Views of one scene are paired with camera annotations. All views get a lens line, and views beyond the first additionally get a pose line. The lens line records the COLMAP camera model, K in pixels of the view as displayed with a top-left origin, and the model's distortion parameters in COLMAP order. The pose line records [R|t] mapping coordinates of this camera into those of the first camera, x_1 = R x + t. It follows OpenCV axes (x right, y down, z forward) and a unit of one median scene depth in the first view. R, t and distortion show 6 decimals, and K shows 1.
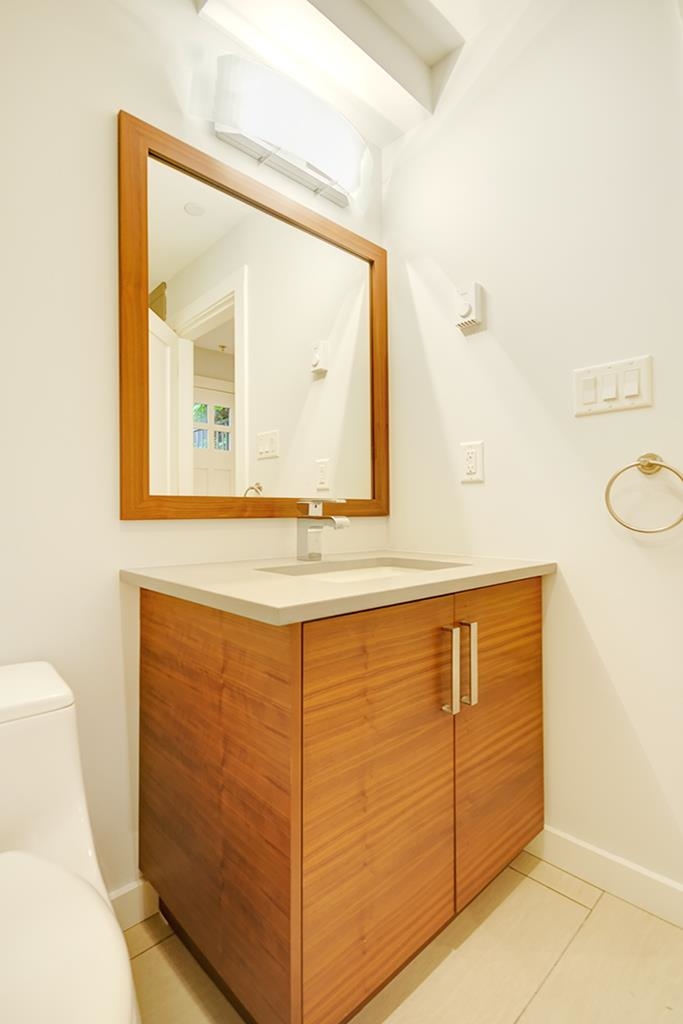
lens RADIAL K [[508.3, 0, 341.5], [0, 508.3, 512.0], [0, 0, 1]] dist [0.000034, 0.000206]
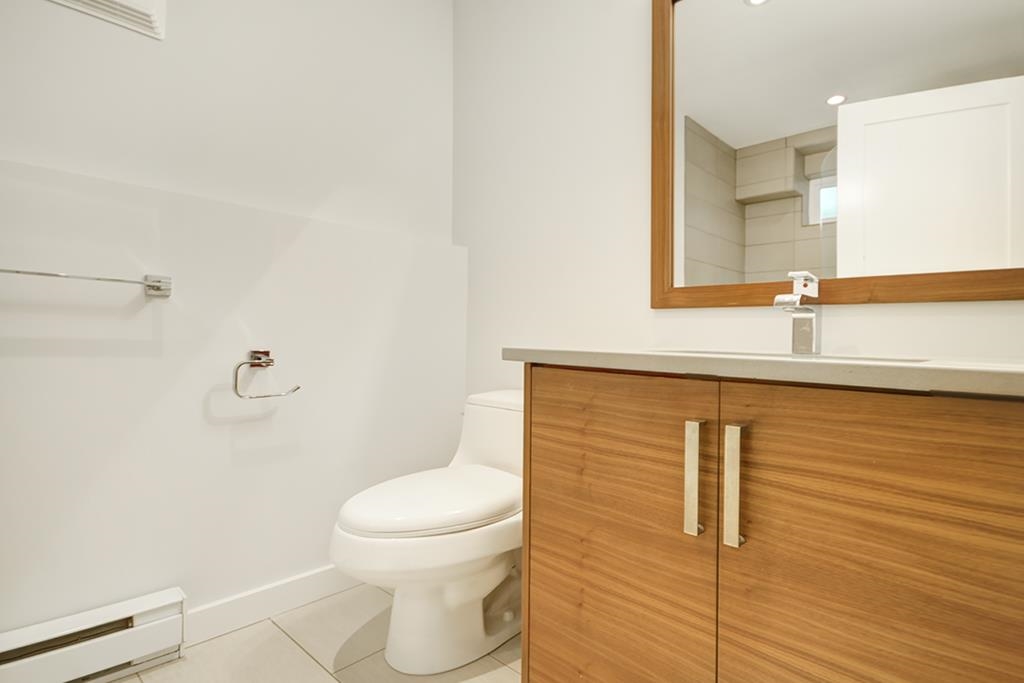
lens RADIAL K [[508.3, 0, 512.0], [0, 508.3, 341.5], [0, 0, 1]] dist [0.000034, 0.000206]
pose [[0.036125, 0.017466, -0.999195, 0.937856], [-0.029424, 0.999432, 0.016406, 0.099335], [0.998914, 0.028808, 0.036618, 0.673050]]
